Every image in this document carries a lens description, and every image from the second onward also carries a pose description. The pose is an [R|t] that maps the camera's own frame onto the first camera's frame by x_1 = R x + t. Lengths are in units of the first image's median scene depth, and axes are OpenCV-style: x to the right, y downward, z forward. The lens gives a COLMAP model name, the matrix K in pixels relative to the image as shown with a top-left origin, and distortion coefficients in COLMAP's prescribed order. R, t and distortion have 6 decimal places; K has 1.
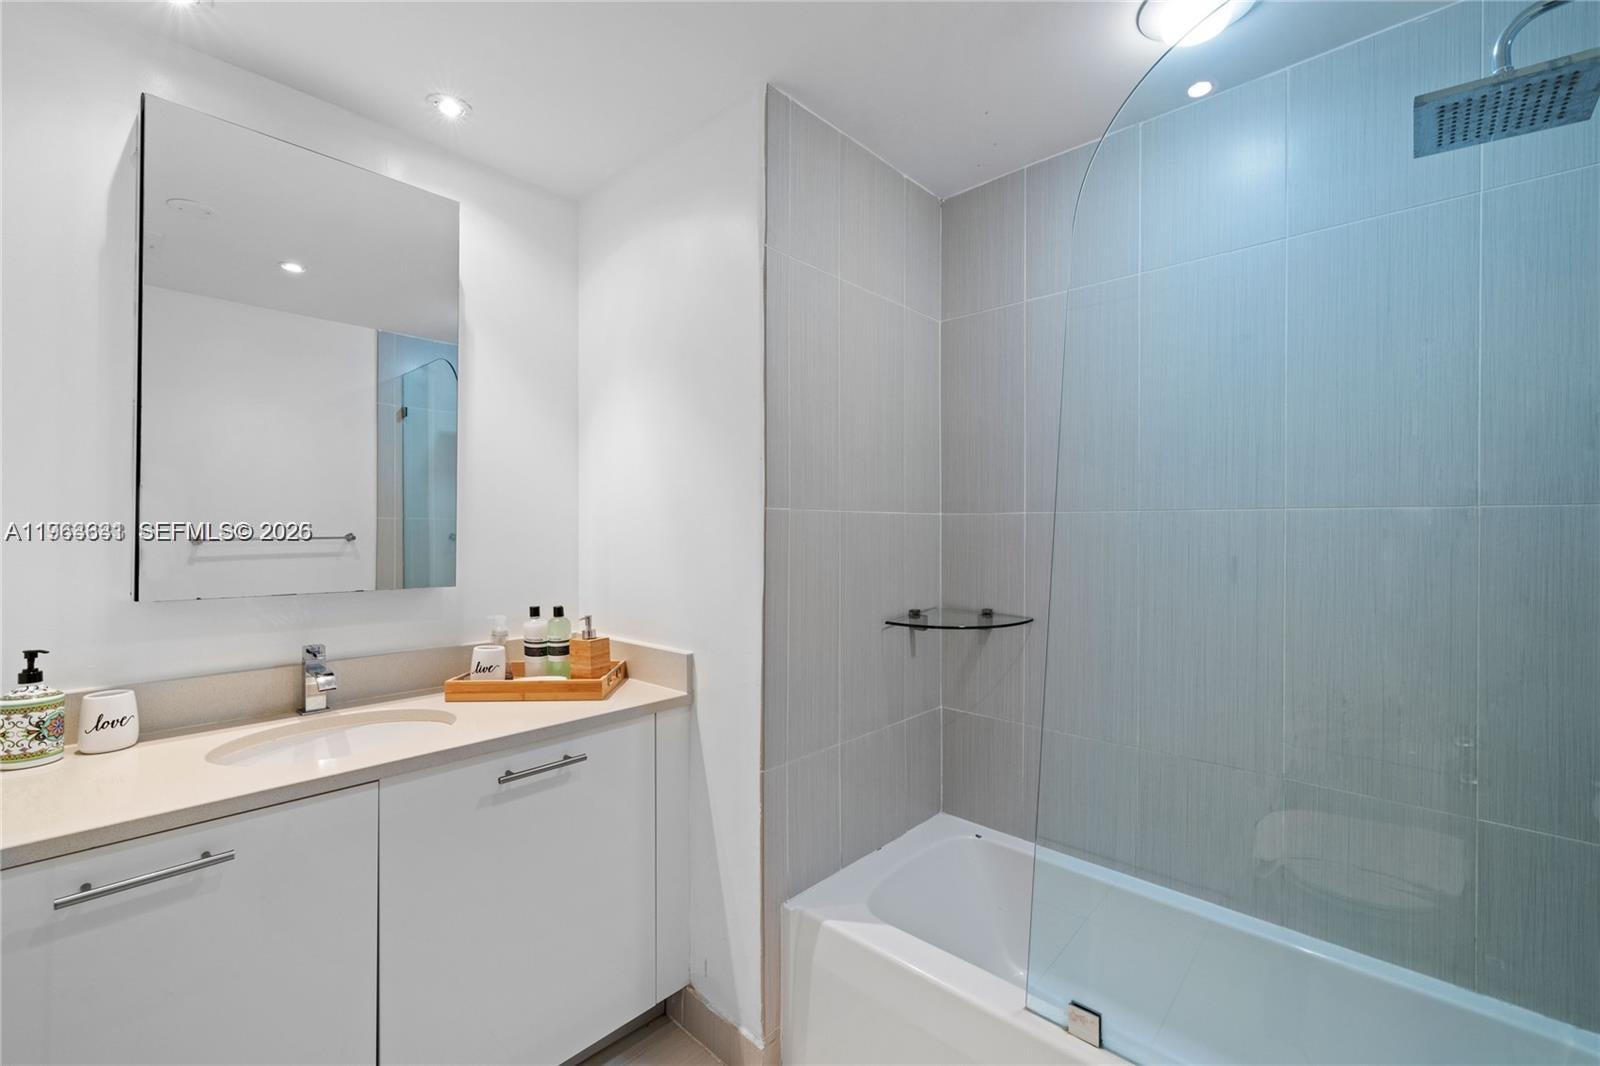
lens RADIAL K [[677.4, 0, 797.2], [0, 677.4, 536.4], [0, 0, 1]] dist [0.002709, 0.000039]
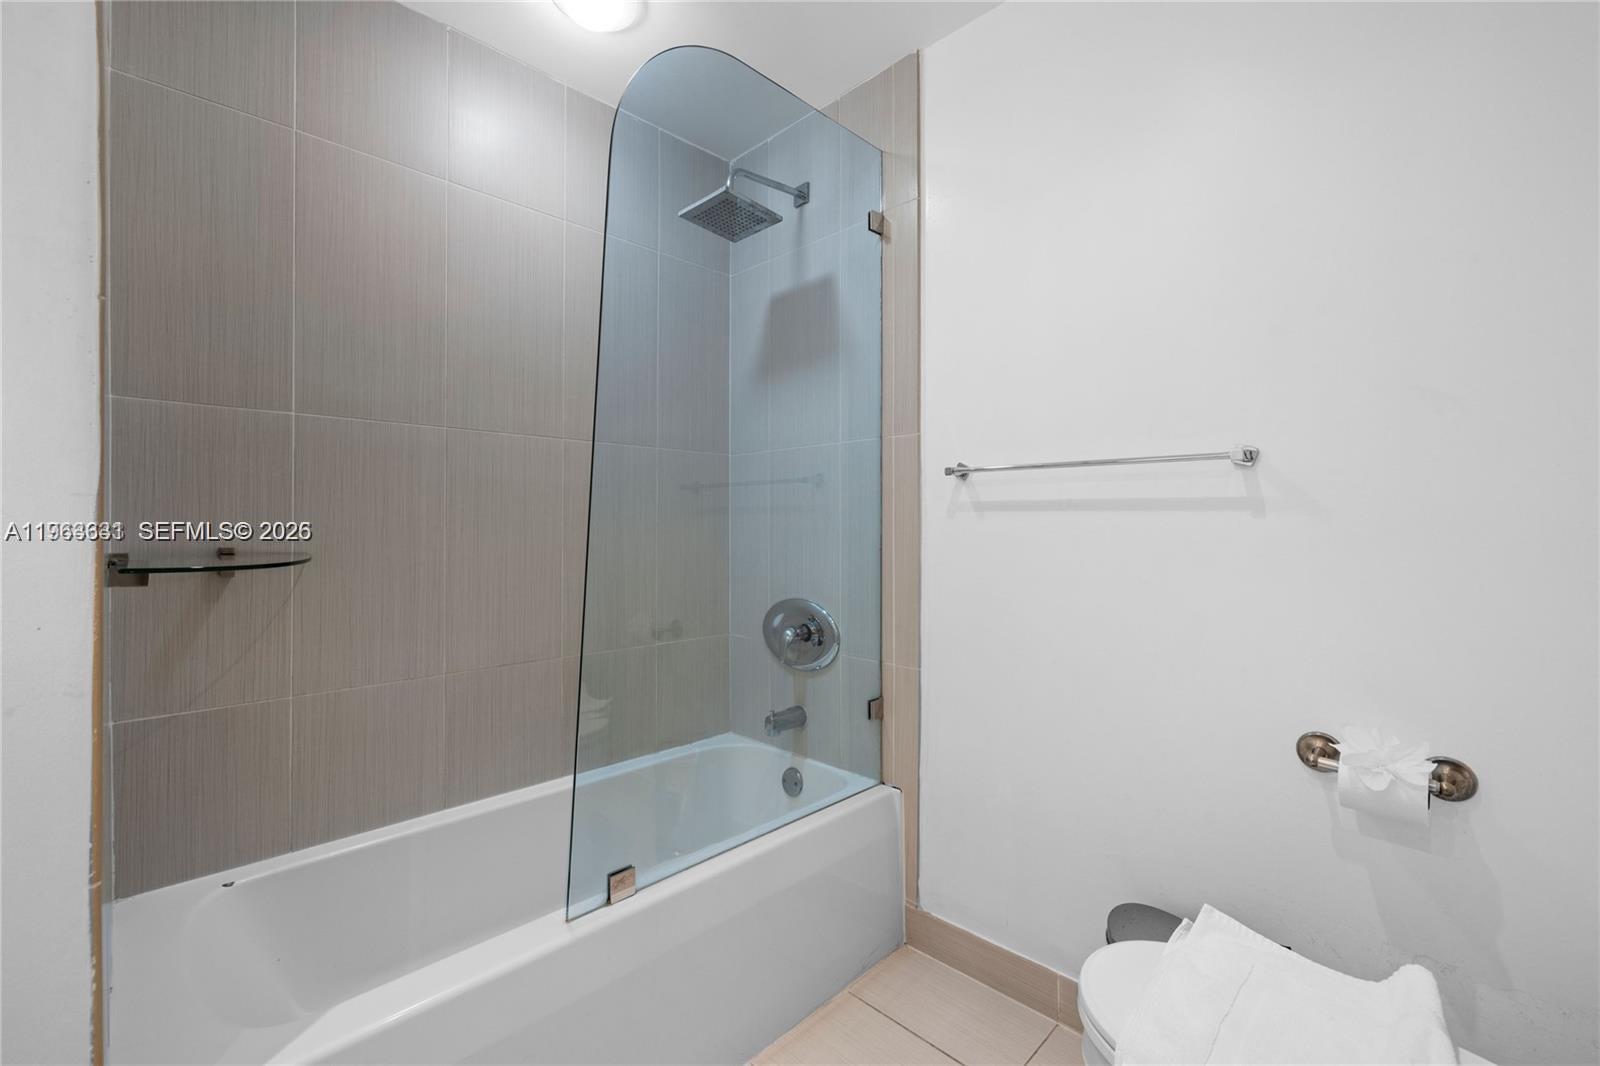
lens RADIAL K [[677.4, 0, 796.8], [0, 677.4, 526.2], [0, 0, 1]] dist [0.002709, 0.000039]
pose [[-0.002926, 0.007620, 0.999967, -0.403098], [0.004024, 0.999963, -0.007609, 0.096453], [-0.999988, 0.004002, -0.002956, 0.440427]]
